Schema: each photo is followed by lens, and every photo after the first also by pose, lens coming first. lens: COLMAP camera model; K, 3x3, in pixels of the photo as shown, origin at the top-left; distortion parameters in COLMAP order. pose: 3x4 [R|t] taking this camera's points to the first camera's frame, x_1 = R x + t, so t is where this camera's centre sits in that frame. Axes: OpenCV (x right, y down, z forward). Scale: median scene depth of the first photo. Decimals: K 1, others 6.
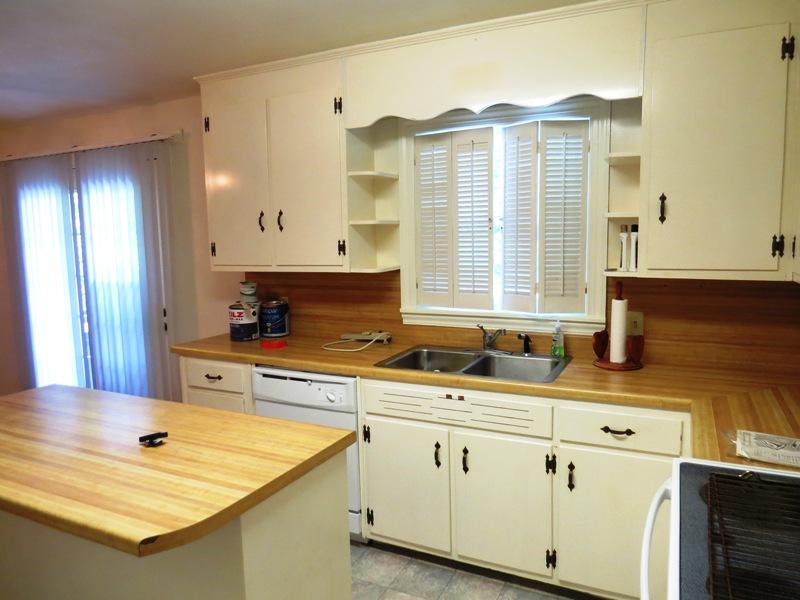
lens RADIAL K [[567.9, 0, 408.2], [0, 567.9, 296.2], [0, 0, 1]] dist [-0.027853, 0.015653]
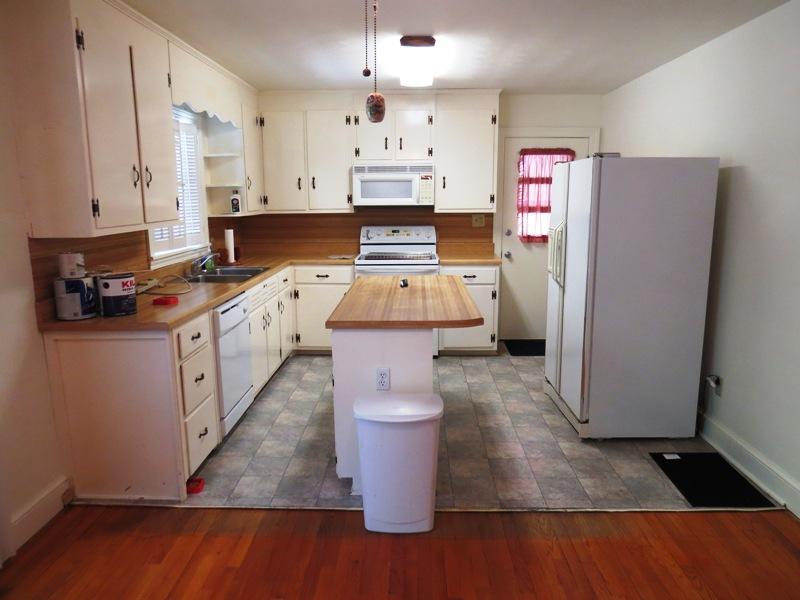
lens RADIAL K [[567.9, 0, 399.2], [0, 567.9, 304.2], [0, 0, 1]] dist [-0.027853, 0.015653]
pose [[-0.415036, -0.151725, 0.897064, -1.662207], [0.114510, 0.969444, 0.216946, -0.101562], [-0.902570, 0.192764, -0.384980, 1.286139]]
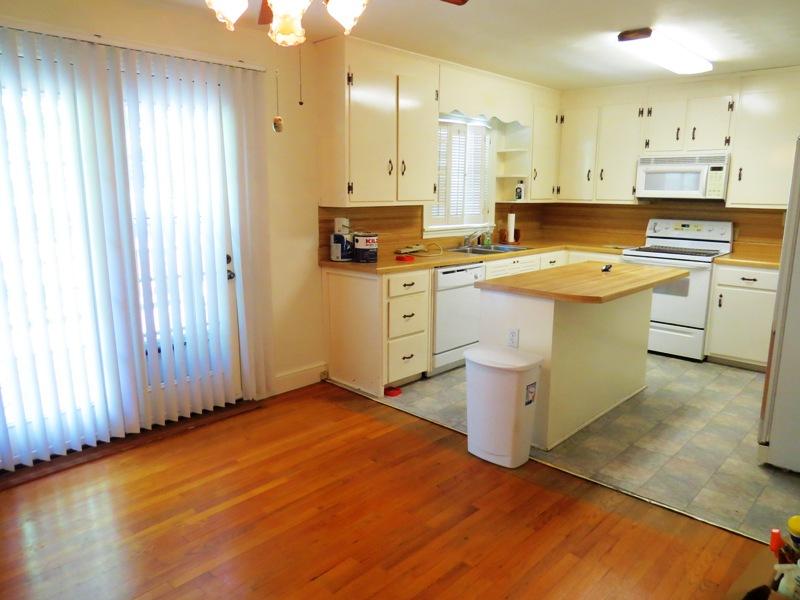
lens RADIAL K [[567.9, 0, 405.6], [0, 567.9, 305.4], [0, 0, 1]] dist [-0.027853, 0.015653]
pose [[0.296423, -0.169329, 0.939926, -1.975410], [0.090739, 0.984699, 0.148779, -0.010630], [-0.950736, 0.041187, 0.307252, 0.733242]]
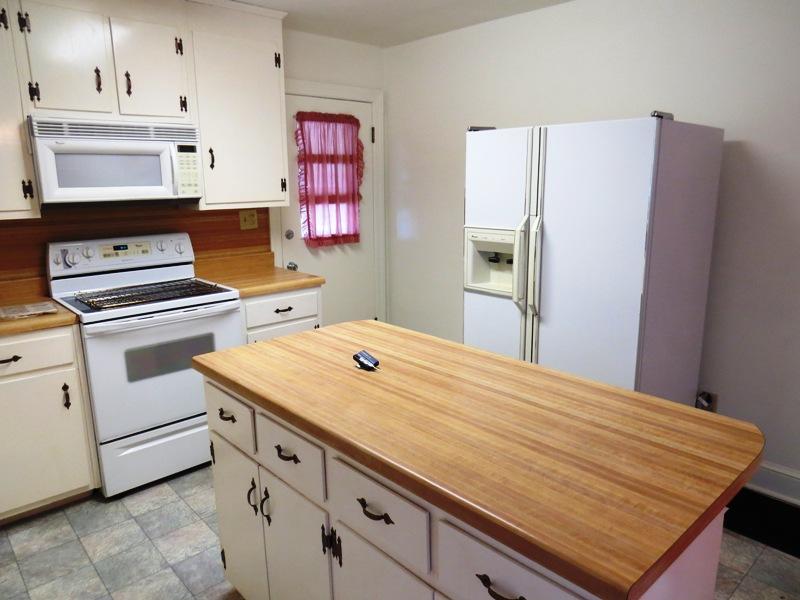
lens RADIAL K [[567.9, 0, 404.4], [0, 567.9, 302.9], [0, 0, 1]] dist [-0.027853, 0.015653]
pose [[-0.928308, -0.048102, 0.368687, -0.611877], [0.071957, 0.949607, 0.305072, -0.110922], [-0.364783, 0.309731, -0.878066, 1.267517]]
